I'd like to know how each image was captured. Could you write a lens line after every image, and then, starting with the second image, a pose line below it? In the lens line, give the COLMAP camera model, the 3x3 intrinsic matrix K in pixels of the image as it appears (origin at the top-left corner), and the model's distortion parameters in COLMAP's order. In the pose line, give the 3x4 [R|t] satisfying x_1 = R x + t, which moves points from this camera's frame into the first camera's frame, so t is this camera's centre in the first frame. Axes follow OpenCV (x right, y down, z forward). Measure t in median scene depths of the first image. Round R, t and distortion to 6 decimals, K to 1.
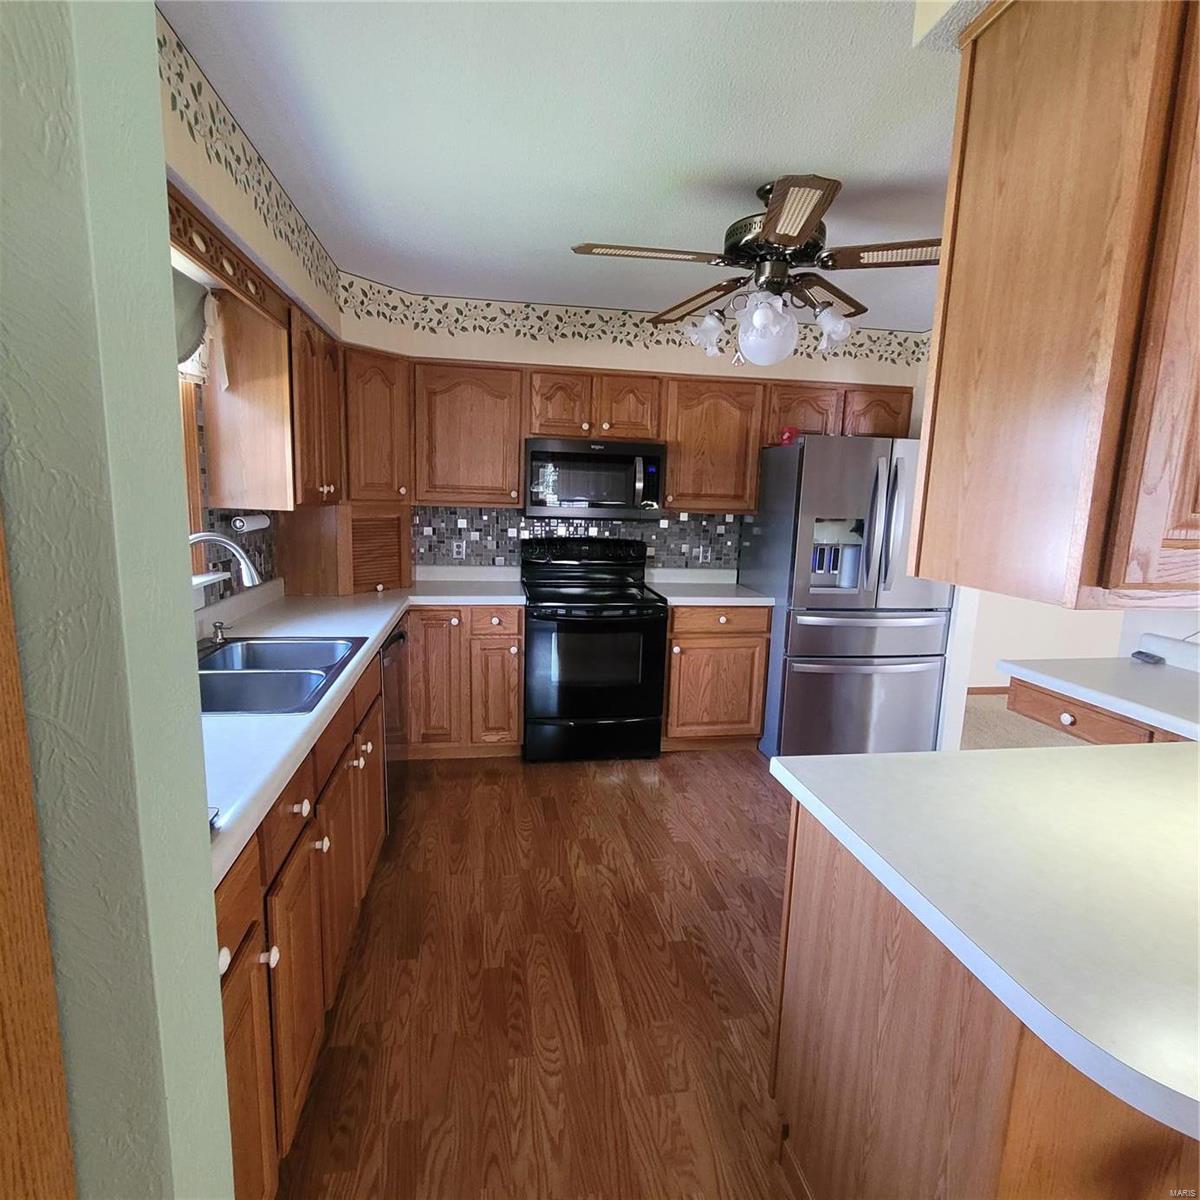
lens RADIAL K [[652.2, 0, 595.4], [0, 652.2, 597.1], [0, 0, 1]] dist [-0.000608, 0.000020]
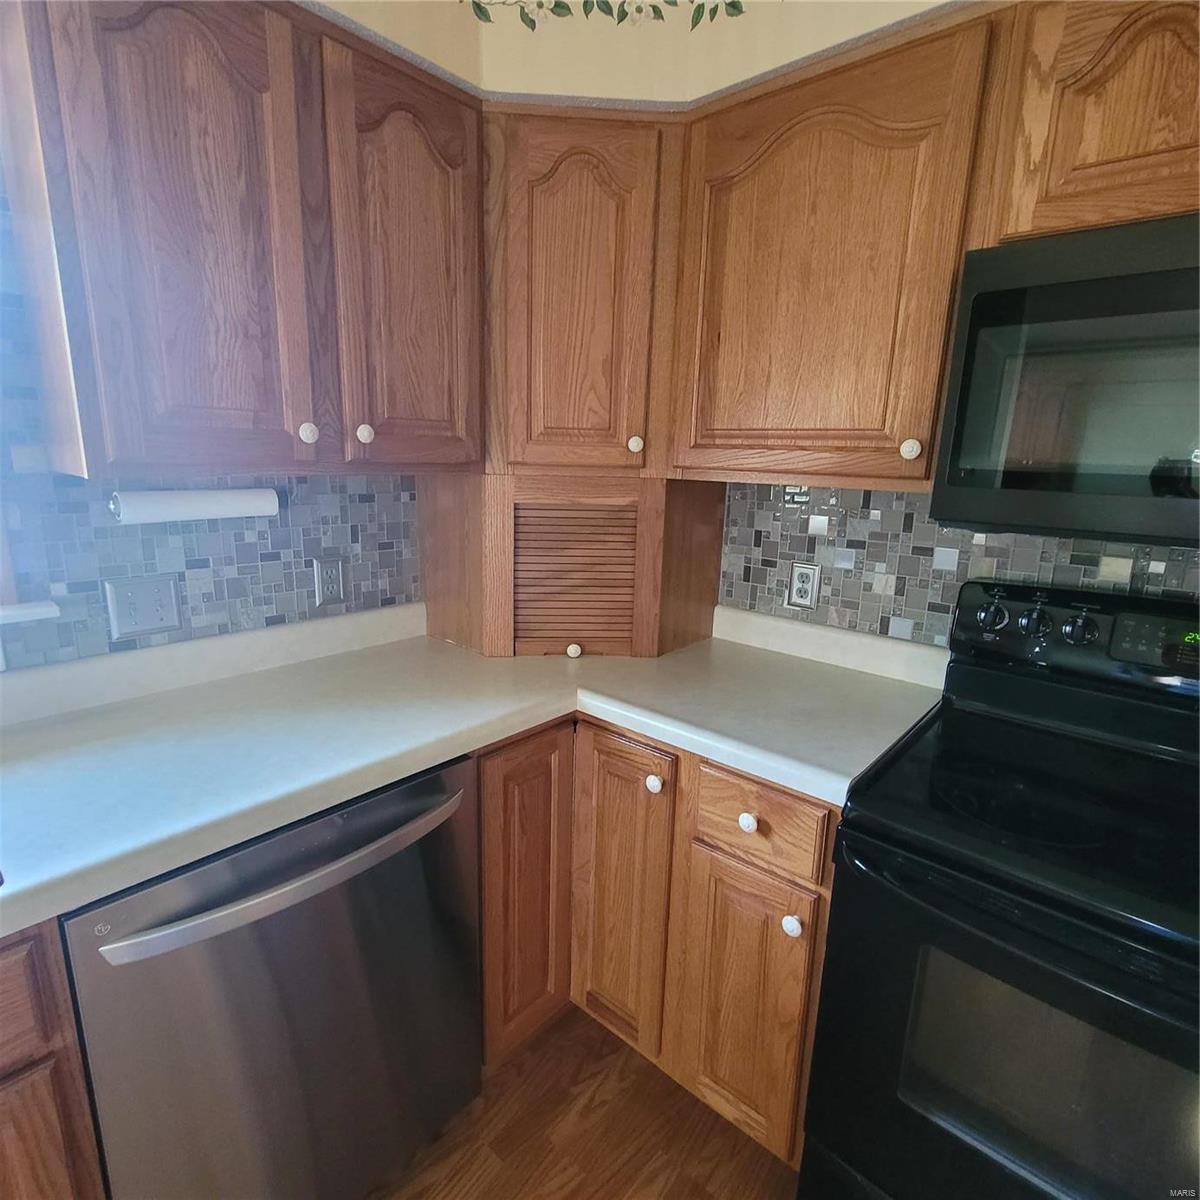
lens RADIAL K [[652.2, 0, 595.4], [0, 652.2, 597.1], [0, 0, 1]] dist [-0.000608, 0.000020]
pose [[0.632673, 0.153704, -0.759013, 0.032049], [-0.129041, 0.987327, 0.092377, -0.089330], [0.763592, 0.039499, 0.644489, 0.634406]]
